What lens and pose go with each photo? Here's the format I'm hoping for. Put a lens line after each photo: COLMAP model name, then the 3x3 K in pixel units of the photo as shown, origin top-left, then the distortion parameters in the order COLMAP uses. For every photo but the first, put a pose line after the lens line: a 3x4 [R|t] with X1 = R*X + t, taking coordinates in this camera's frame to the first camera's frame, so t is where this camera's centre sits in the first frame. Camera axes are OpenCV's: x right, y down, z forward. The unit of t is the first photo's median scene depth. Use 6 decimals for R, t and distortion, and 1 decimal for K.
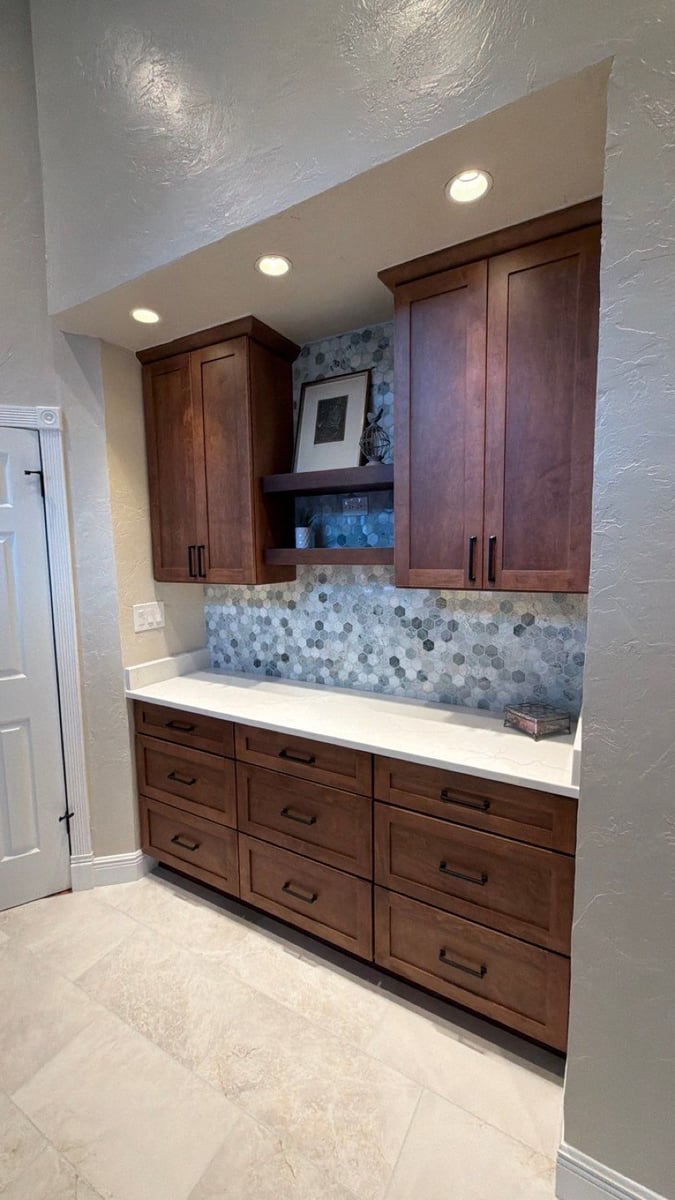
lens RADIAL K [[480.5, 0, 338.3], [0, 480.5, 600.5], [0, 0, 1]] dist [-0.001422, 0.000385]
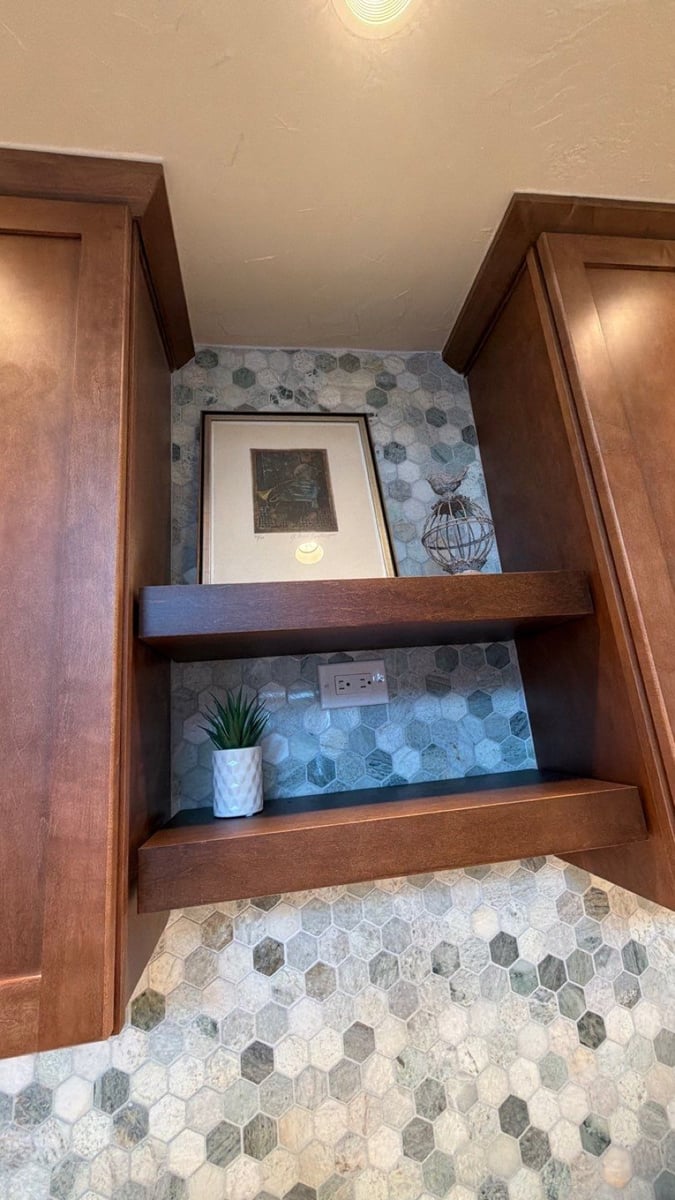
lens RADIAL K [[480.5, 0, 338.7], [0, 480.5, 597.8], [0, 0, 1]] dist [-0.001422, 0.000385]
pose [[0.786749, 0.097359, 0.609546, -0.238840], [0.142545, 0.932137, -0.332869, -0.129968], [-0.600588, 0.348772, 0.719480, 0.690775]]
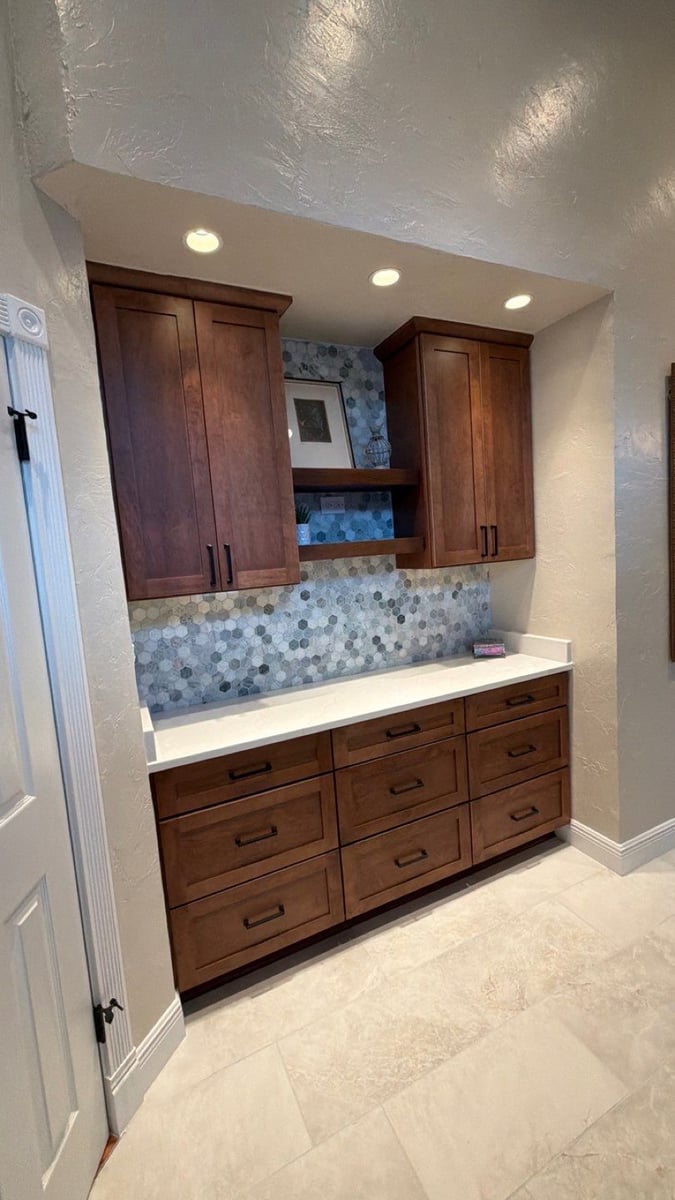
lens RADIAL K [[480.5, 0, 339.0], [0, 480.5, 600.4], [0, 0, 1]] dist [-0.001422, 0.000385]
pose [[0.560369, -0.114793, 0.820250, -0.871734], [0.154431, 0.987463, 0.032692, -0.018768], [-0.813719, 0.108352, 0.571071, 0.404184]]
